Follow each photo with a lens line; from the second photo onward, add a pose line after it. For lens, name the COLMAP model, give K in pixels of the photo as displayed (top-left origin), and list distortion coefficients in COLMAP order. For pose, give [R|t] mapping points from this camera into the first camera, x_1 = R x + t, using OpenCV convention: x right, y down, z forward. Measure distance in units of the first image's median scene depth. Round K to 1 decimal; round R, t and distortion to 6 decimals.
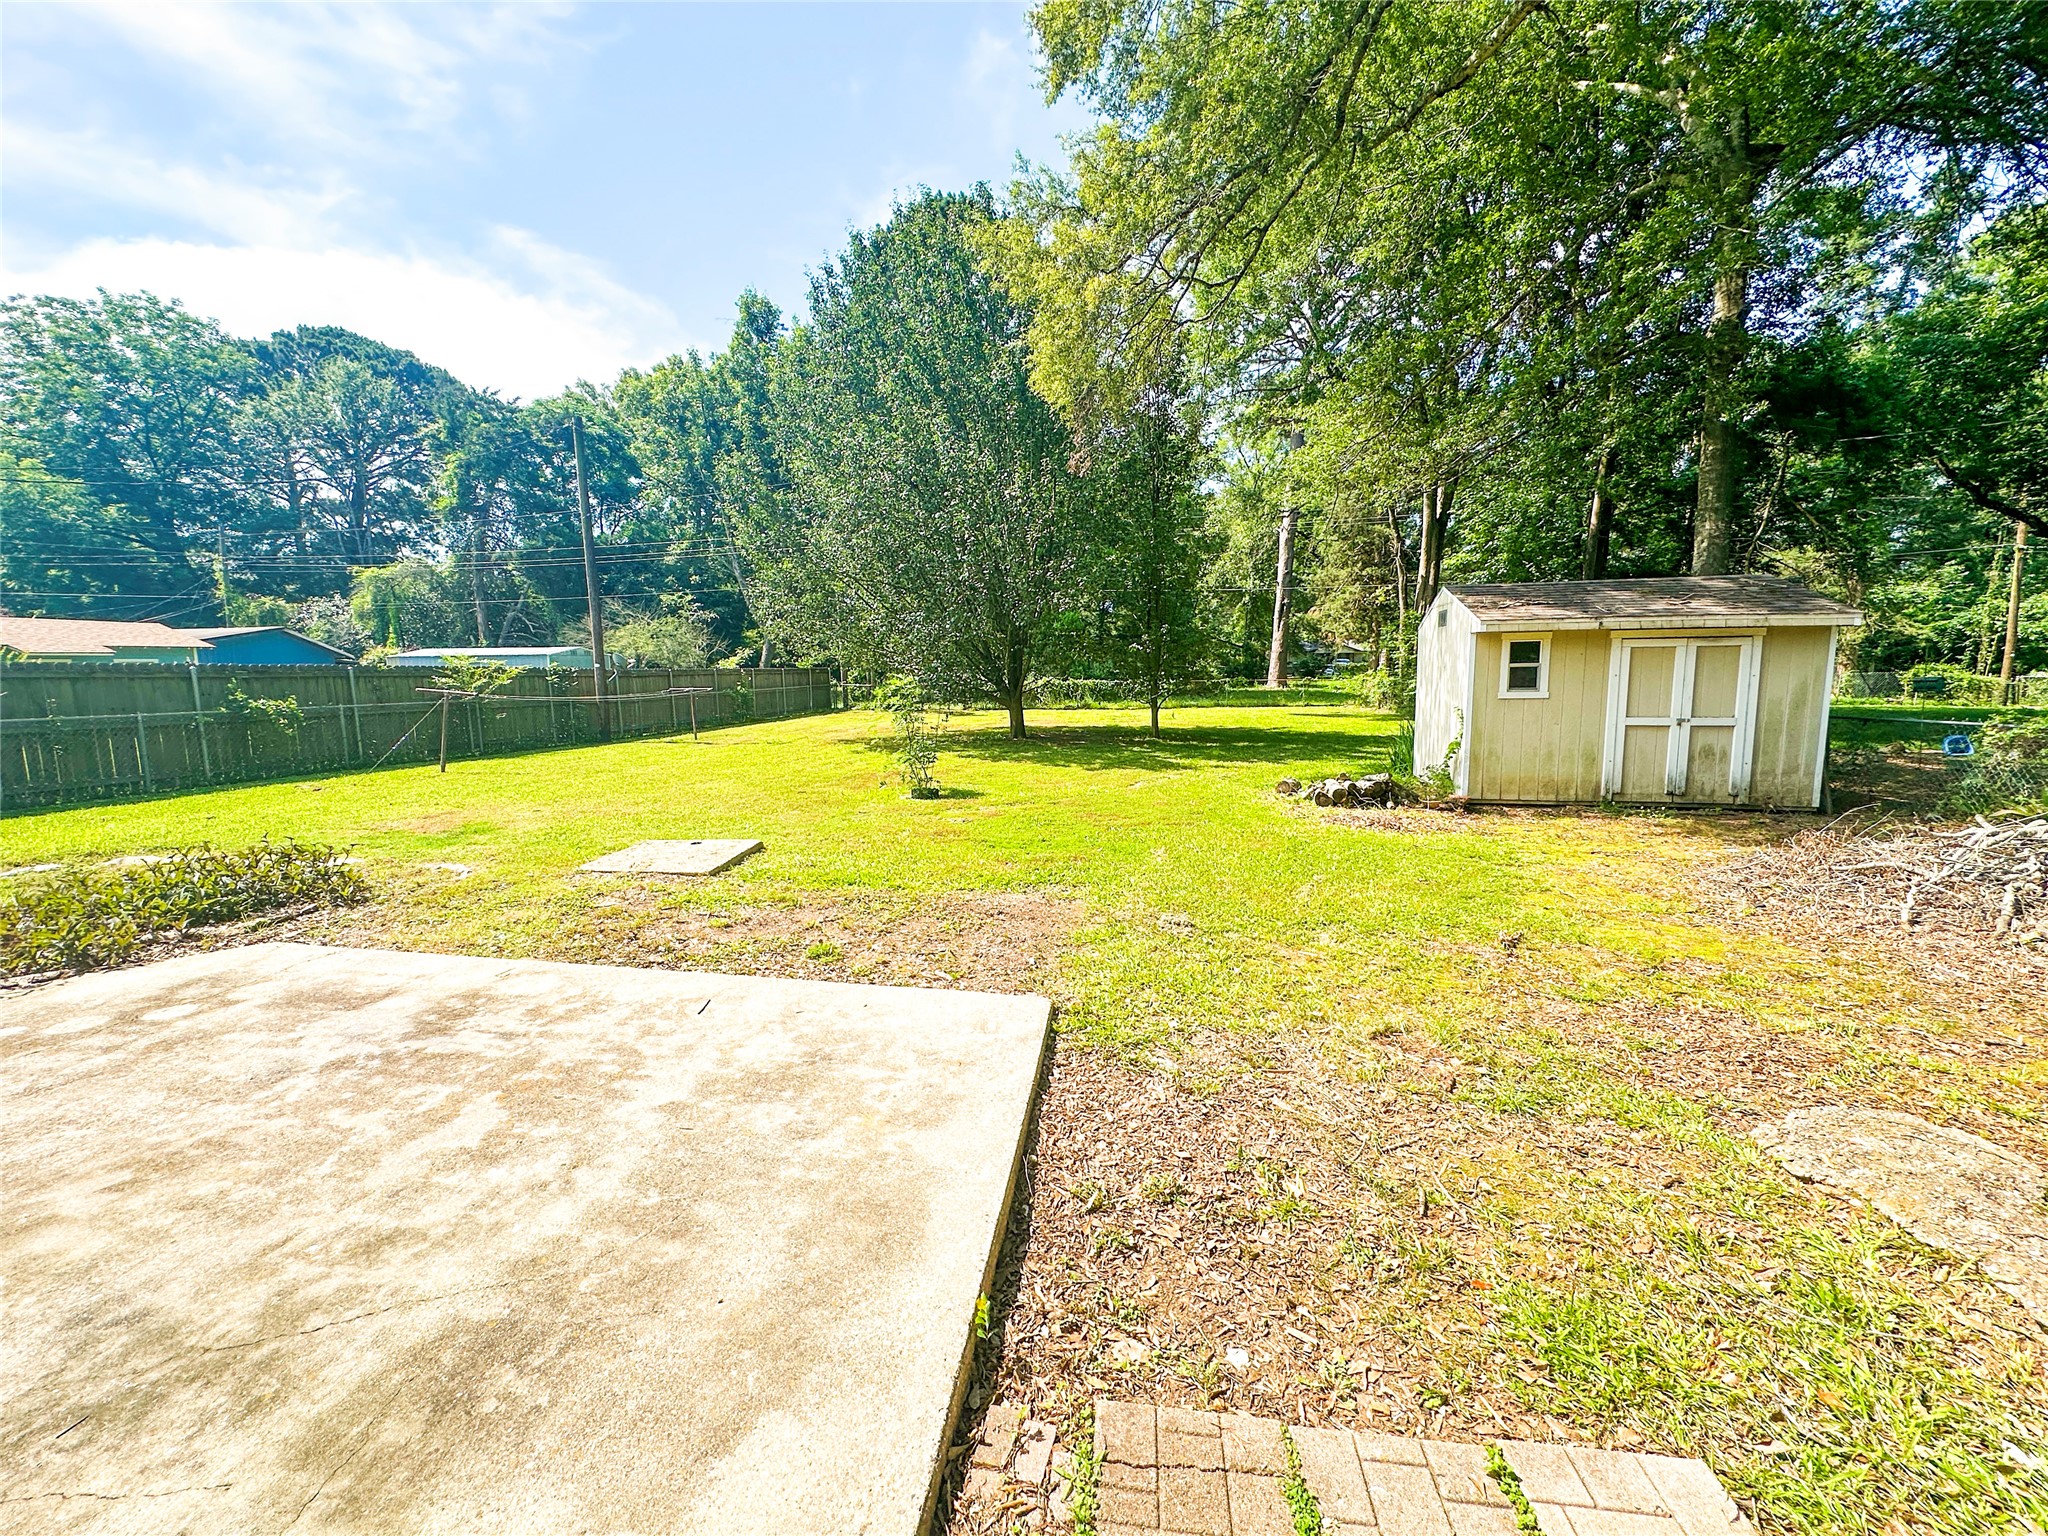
lens RADIAL K [[822.3, 0, 1024.4], [0, 822.3, 768.0], [0, 0, 1]] dist [0.000800, 0.000070]
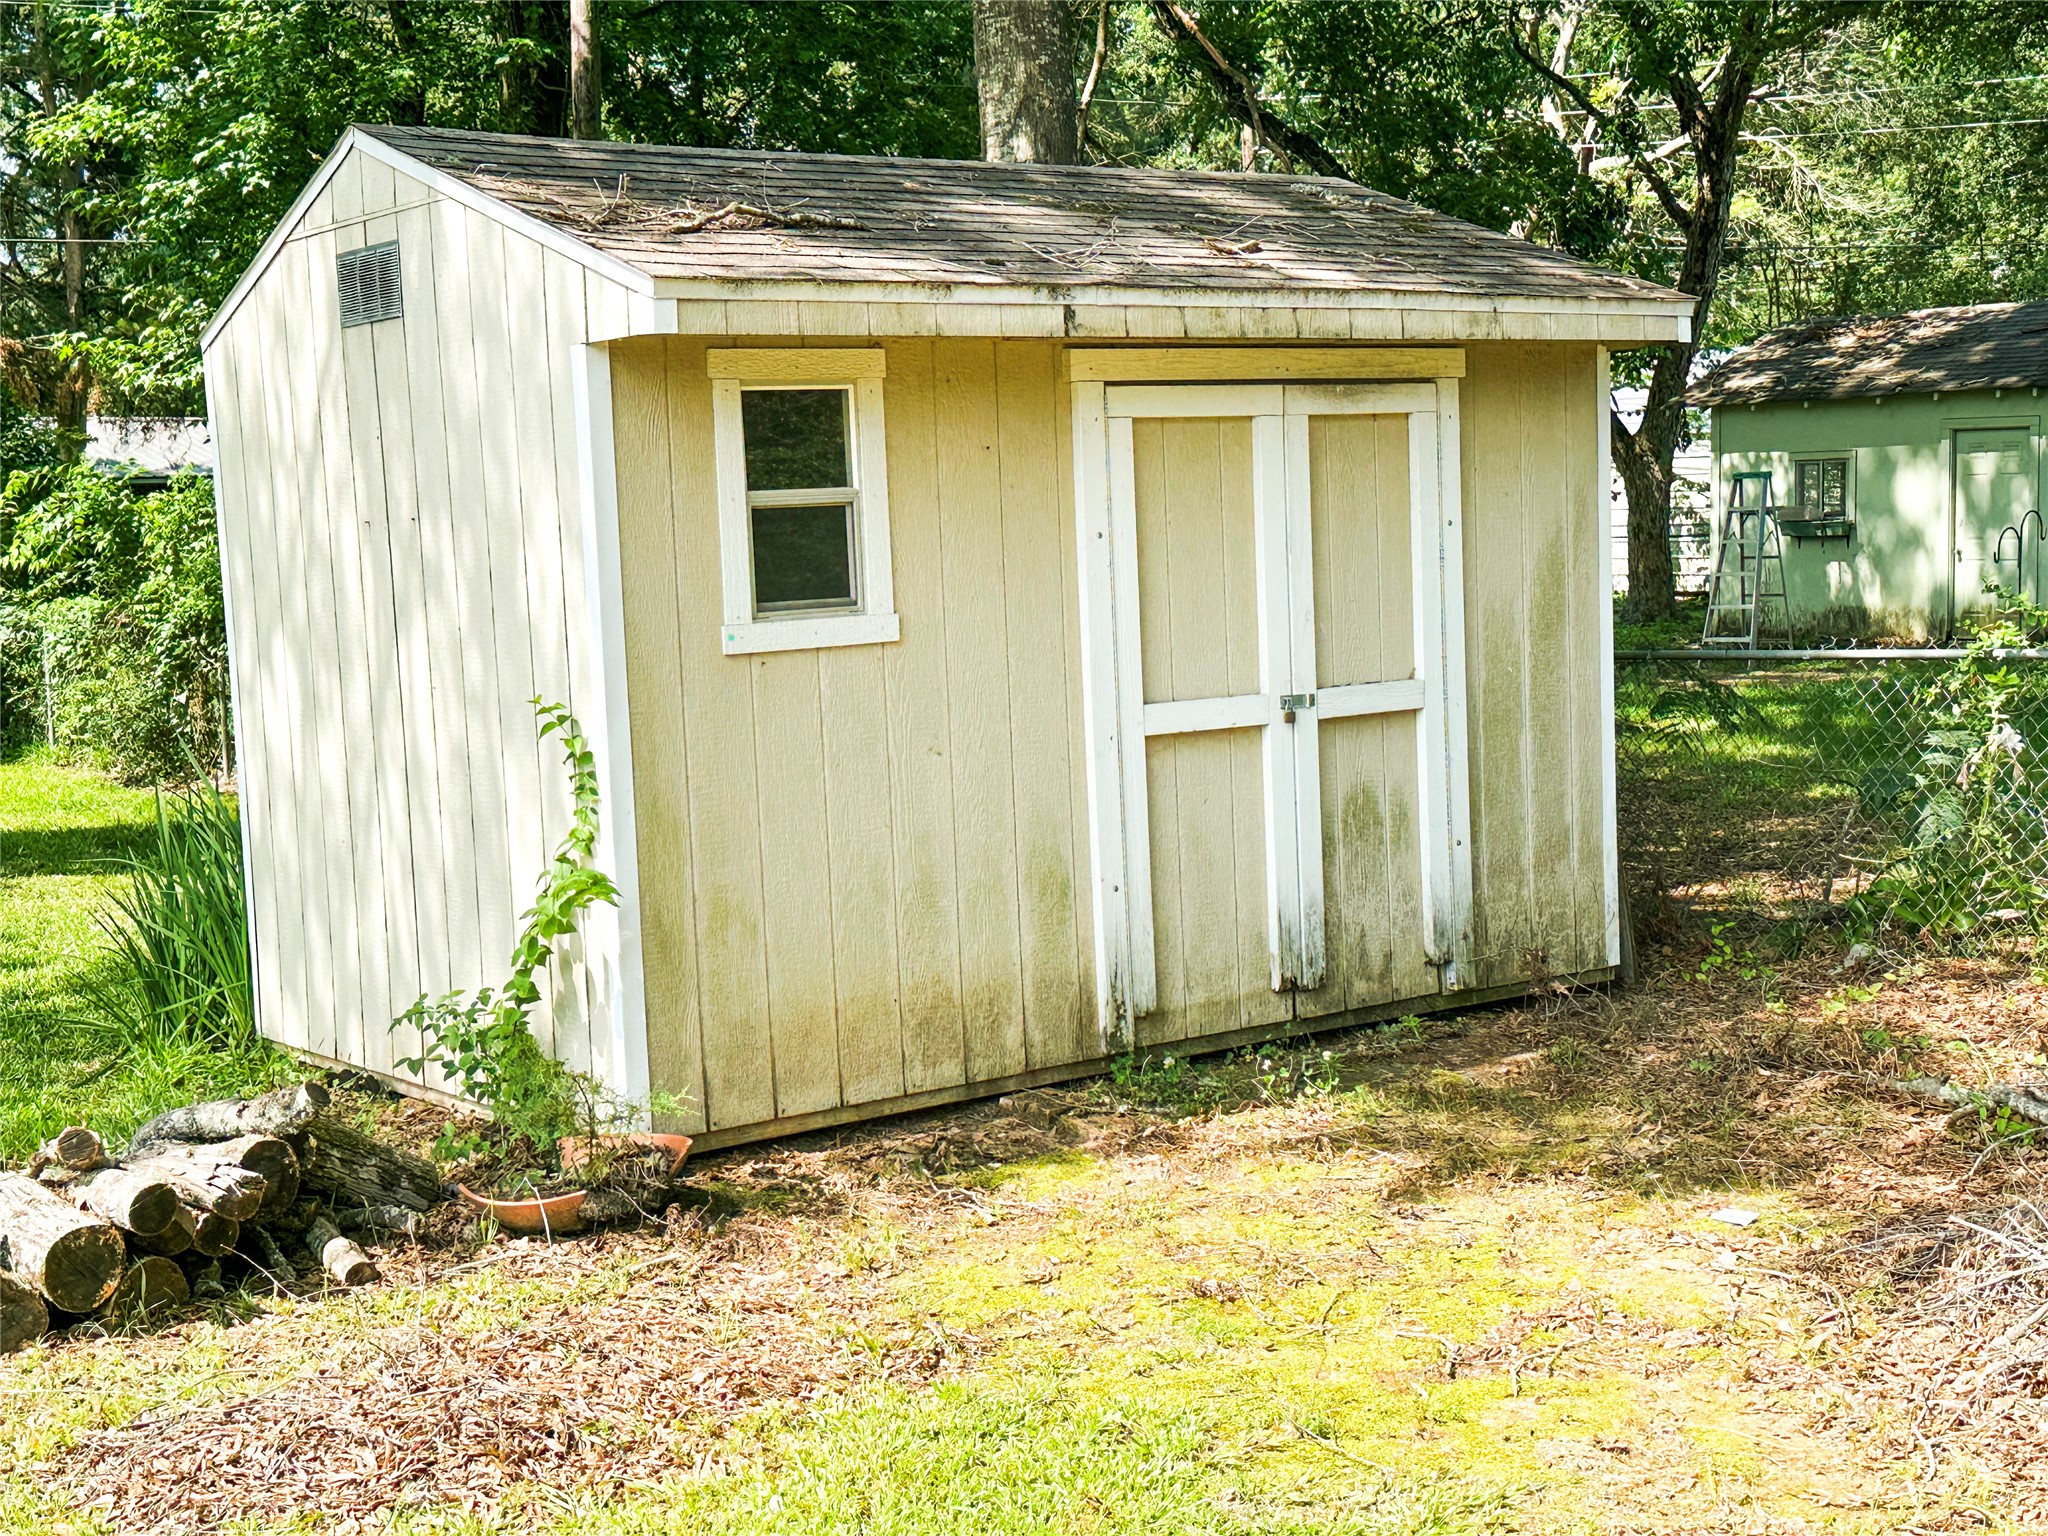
lens RADIAL K [[2911.8, 0, 1022.4], [0, 2911.8, 767.8], [0, 0, 1]] dist [0.167527, 0.000000]
pose [[0.676919, -0.083031, 0.731359, 0.074603], [0.122573, 0.992459, -0.000775, -0.046324], [-0.725780, 0.090169, 0.681992, 0.439554]]
